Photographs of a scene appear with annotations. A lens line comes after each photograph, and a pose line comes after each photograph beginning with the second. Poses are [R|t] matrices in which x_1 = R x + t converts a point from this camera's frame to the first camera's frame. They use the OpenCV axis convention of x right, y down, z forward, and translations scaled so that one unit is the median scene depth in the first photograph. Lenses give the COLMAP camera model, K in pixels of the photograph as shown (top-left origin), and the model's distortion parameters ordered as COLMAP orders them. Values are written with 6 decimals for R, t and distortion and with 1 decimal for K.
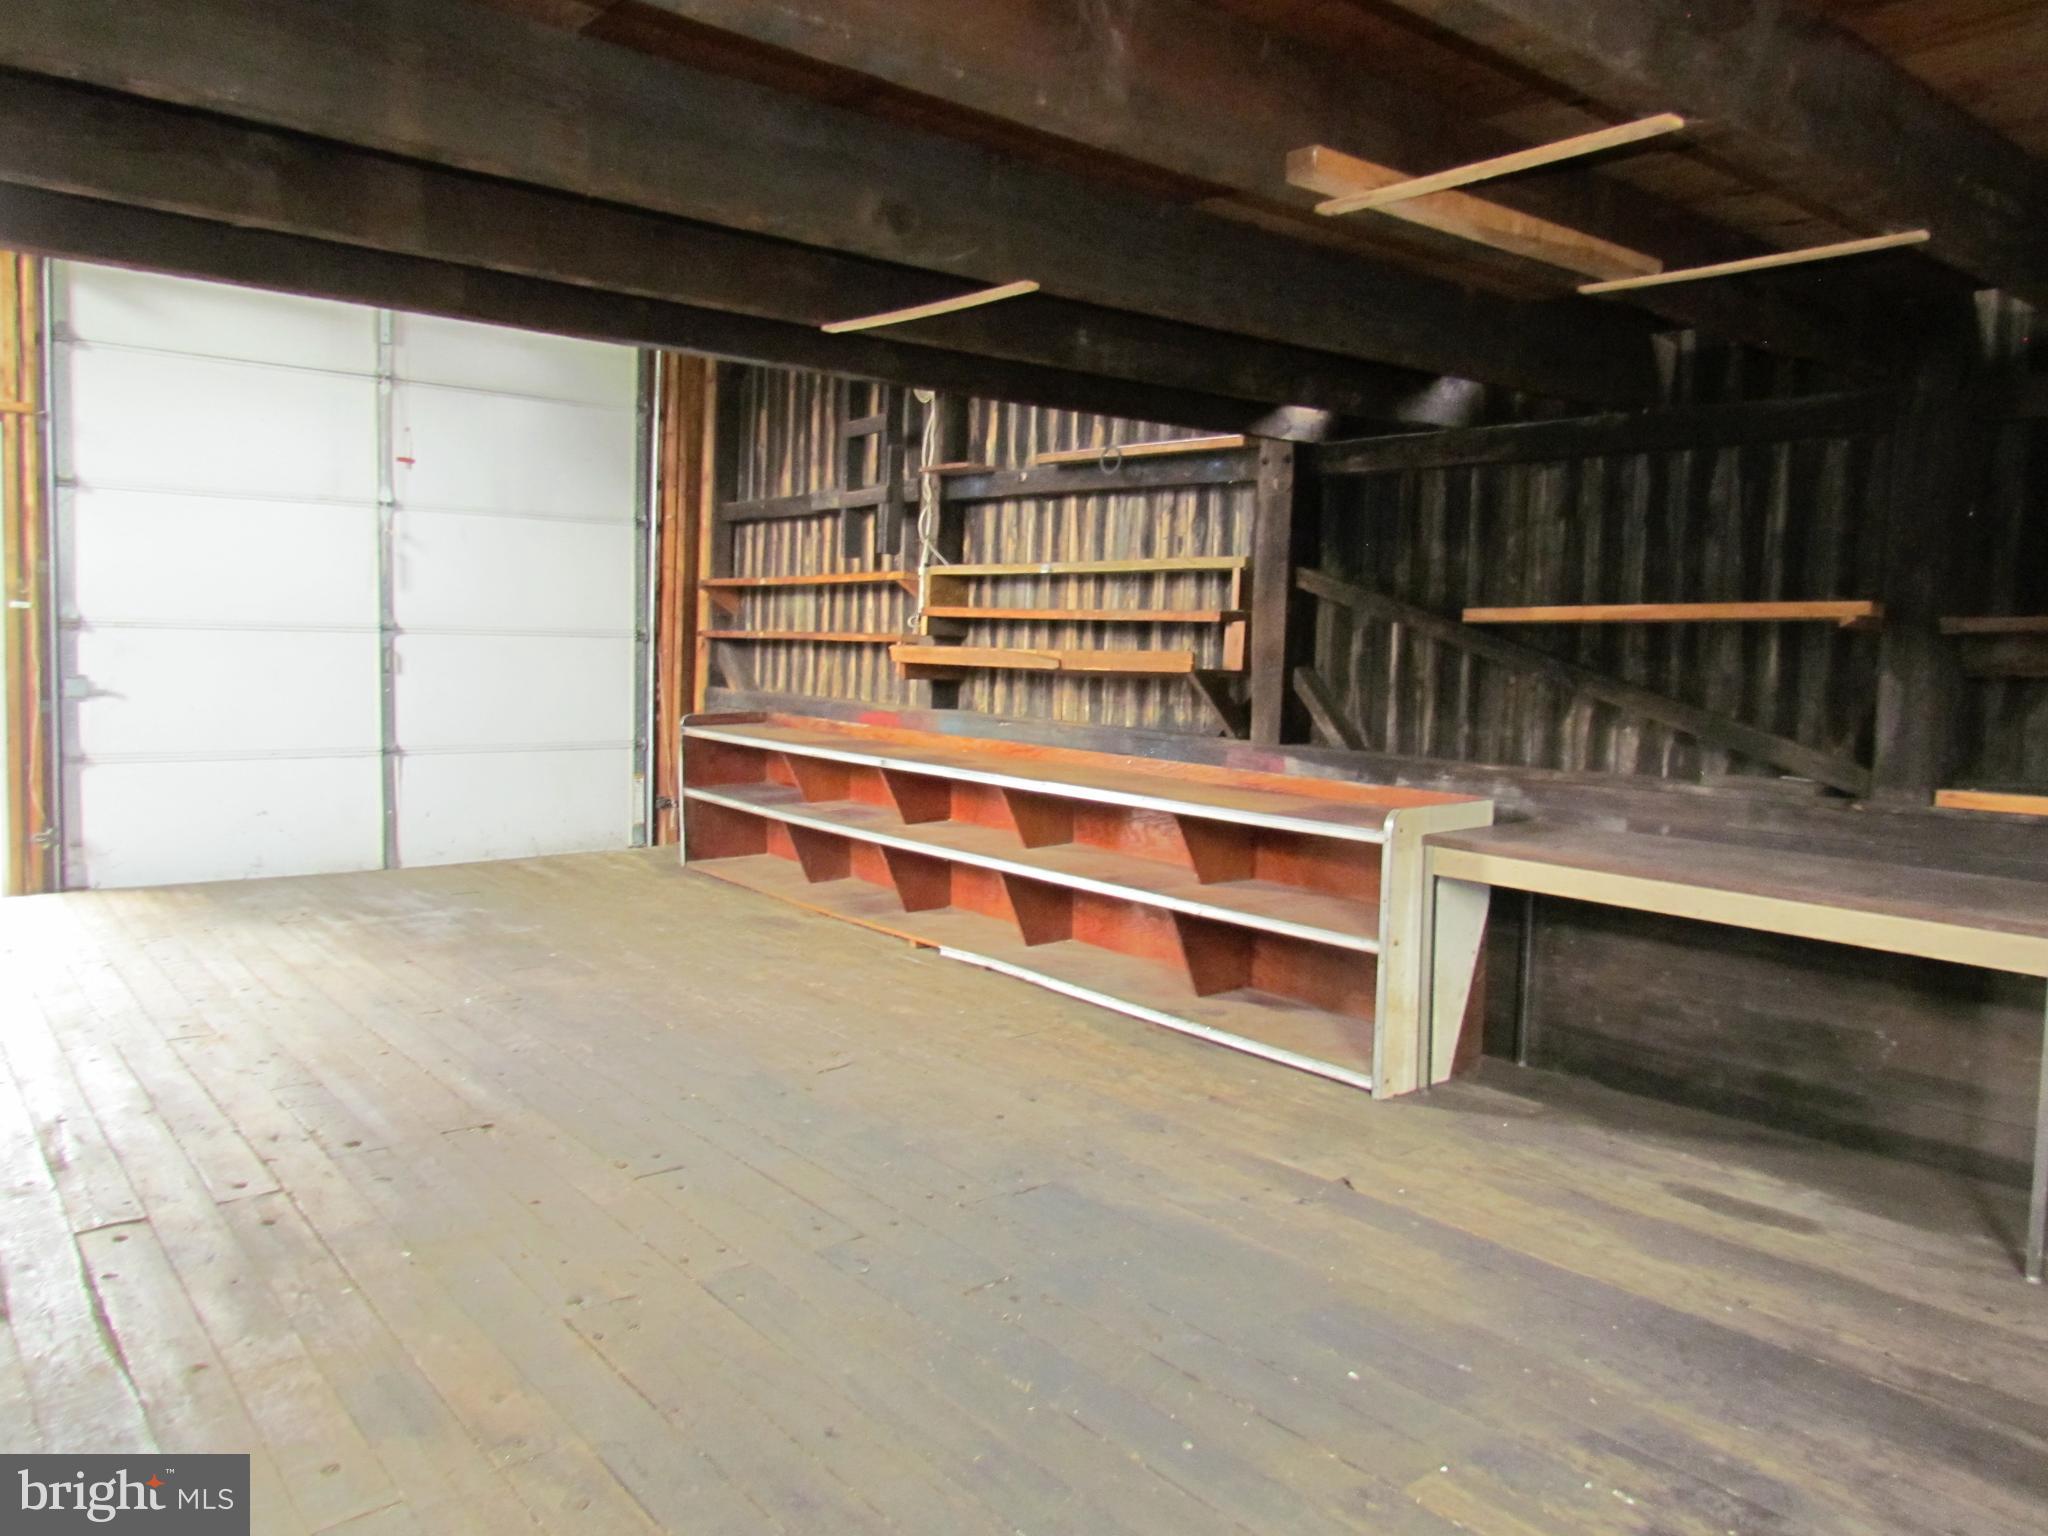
lens RADIAL K [[1485.6, 0, 1024.0], [0, 1485.6, 768.0], [0, 0, 1]] dist [-0.003659, -0.001674]
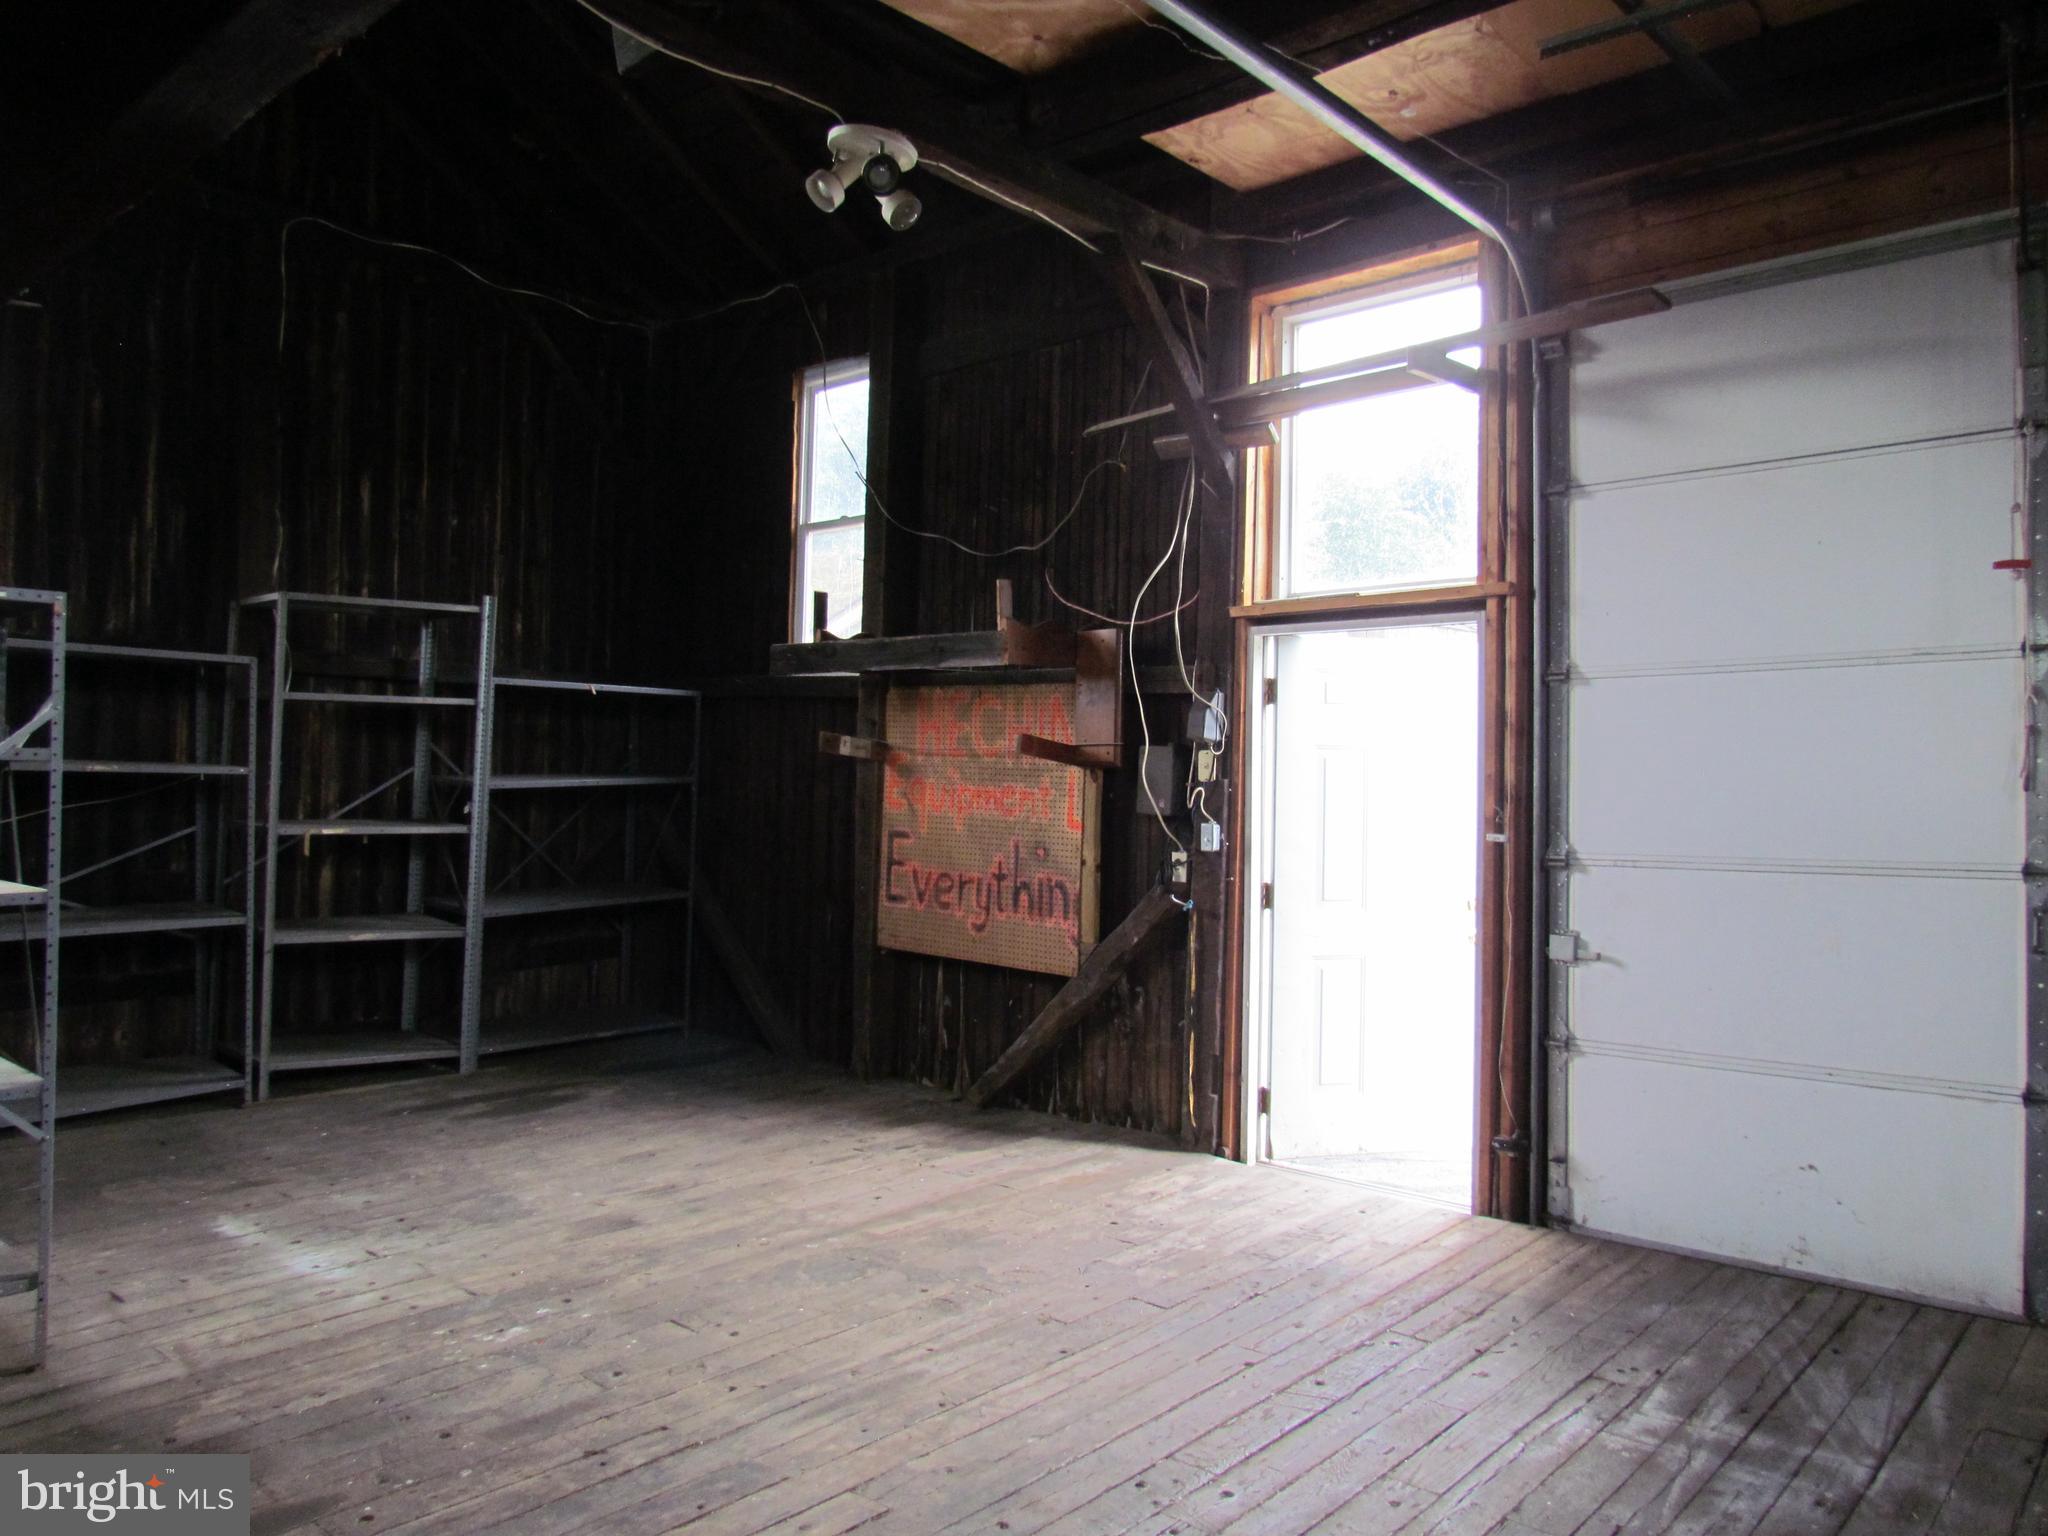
lens RADIAL K [[1485.6, 0, 1024.0], [0, 1485.6, 768.0], [0, 0, 1]] dist [-0.003659, -0.001674]
pose [[0.176178, -0.041102, -0.983500, 0.050052], [-0.085857, 0.994679, -0.056949, -0.078906], [0.980607, 0.094473, 0.171711, 0.605060]]
